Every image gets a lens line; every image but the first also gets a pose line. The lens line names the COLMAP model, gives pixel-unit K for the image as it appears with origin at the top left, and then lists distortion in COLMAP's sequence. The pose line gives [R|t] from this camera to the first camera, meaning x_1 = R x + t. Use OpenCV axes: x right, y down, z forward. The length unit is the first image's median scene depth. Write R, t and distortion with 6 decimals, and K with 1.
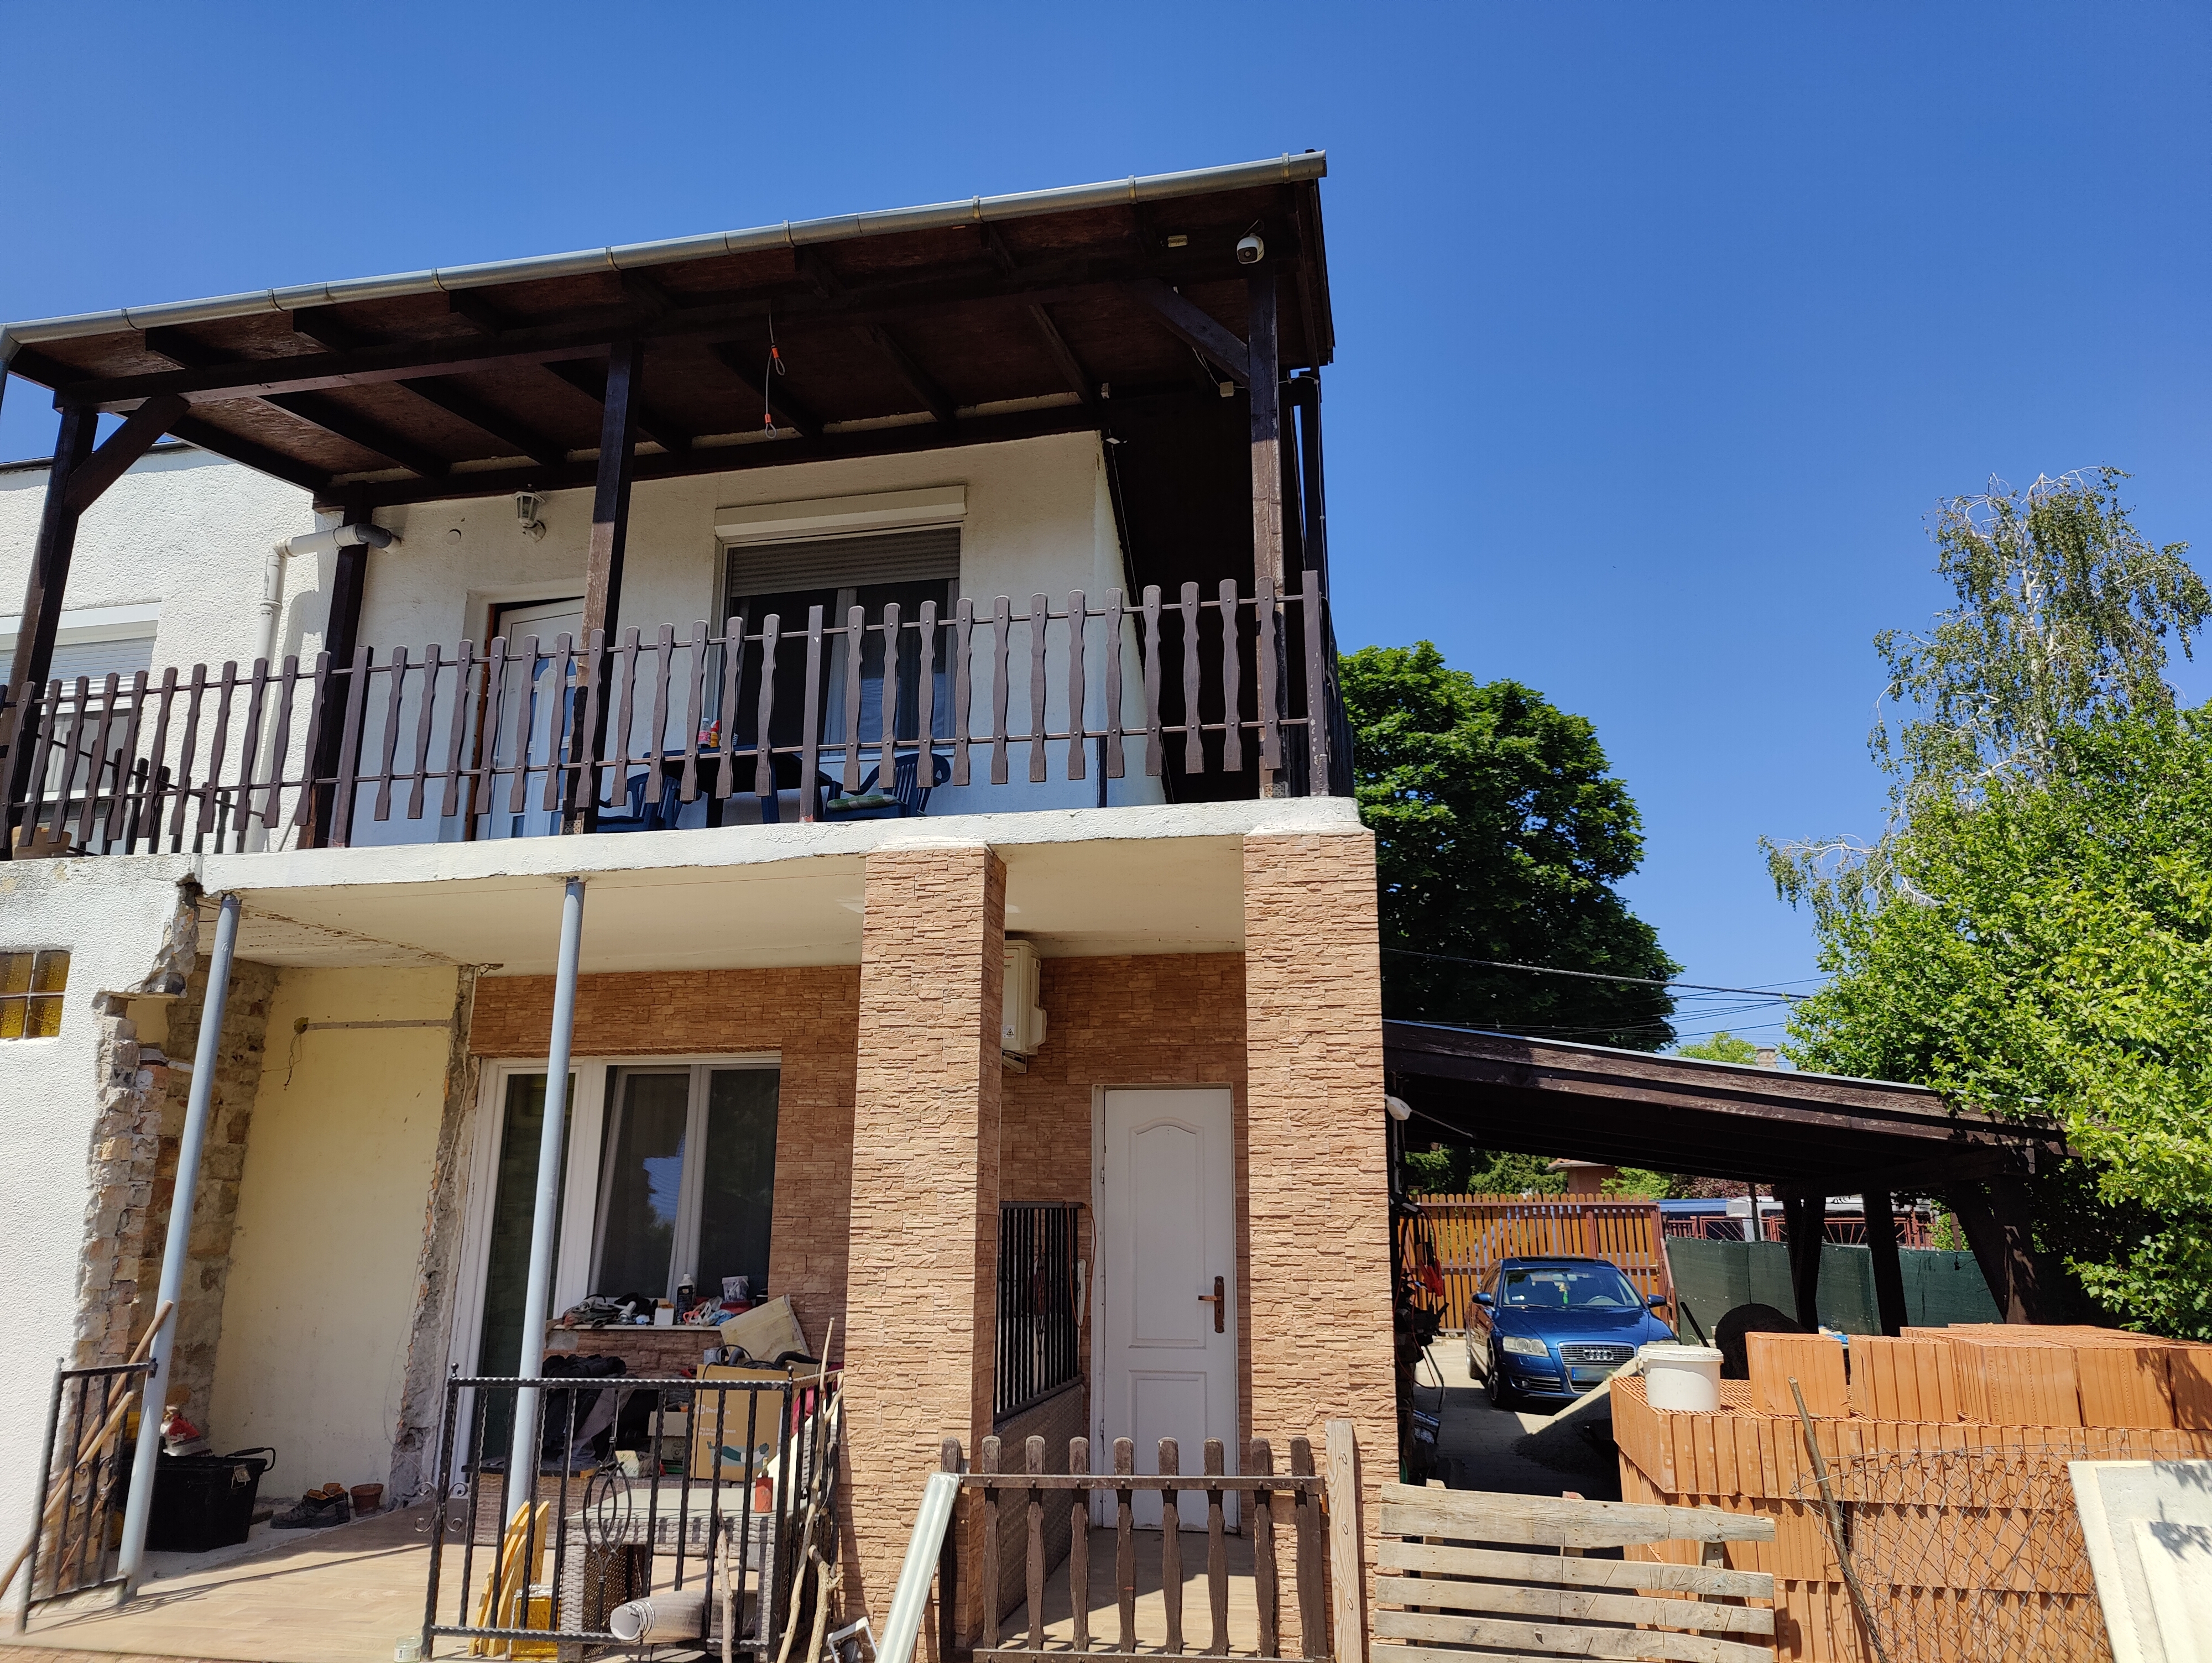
lens RADIAL K [[1526.8, 0, 1106.0], [0, 1526.8, 831.5], [0, 0, 1]] dist [0.006085, 0.001733]
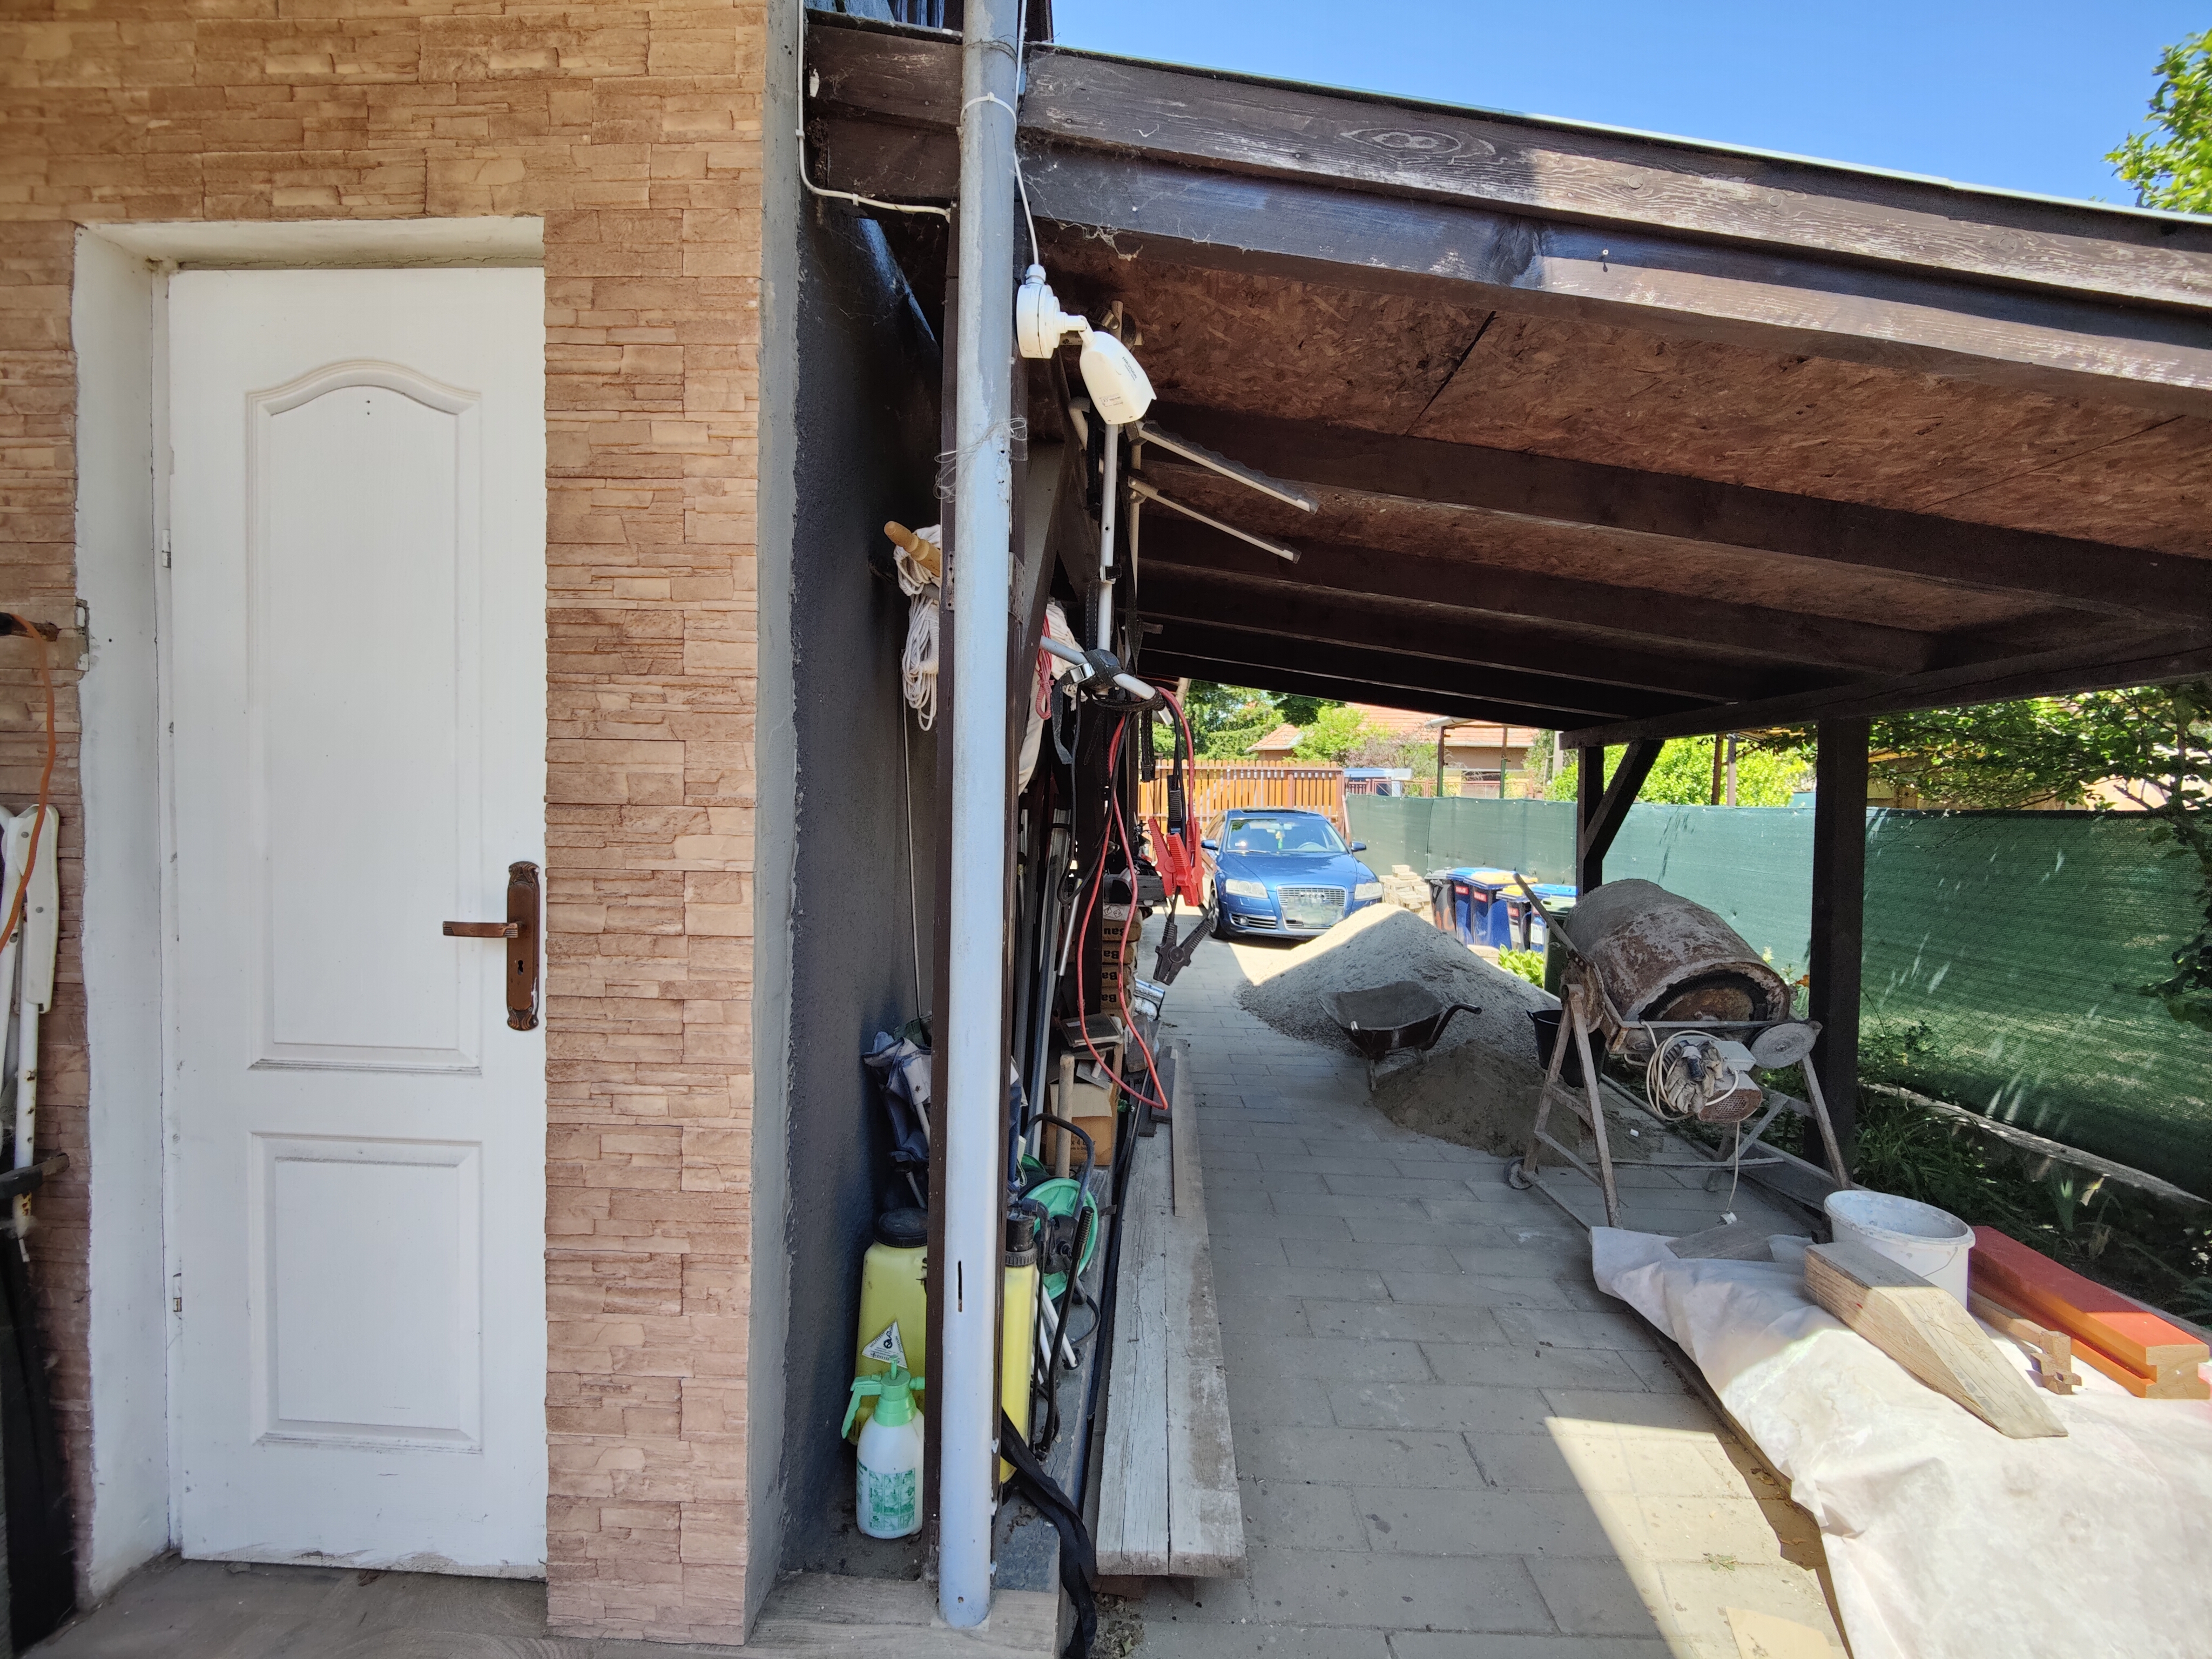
lens RADIAL K [[957.7, 0, 1106.0], [0, 957.7, 829.5], [0, 0, 1]] dist [0.021411, -0.017133]
pose [[0.989919, 0.010662, 0.141230, 0.102956], [-0.051570, 0.955845, 0.289310, 0.137324], [-0.131910, -0.293676, 0.946760, 0.495832]]
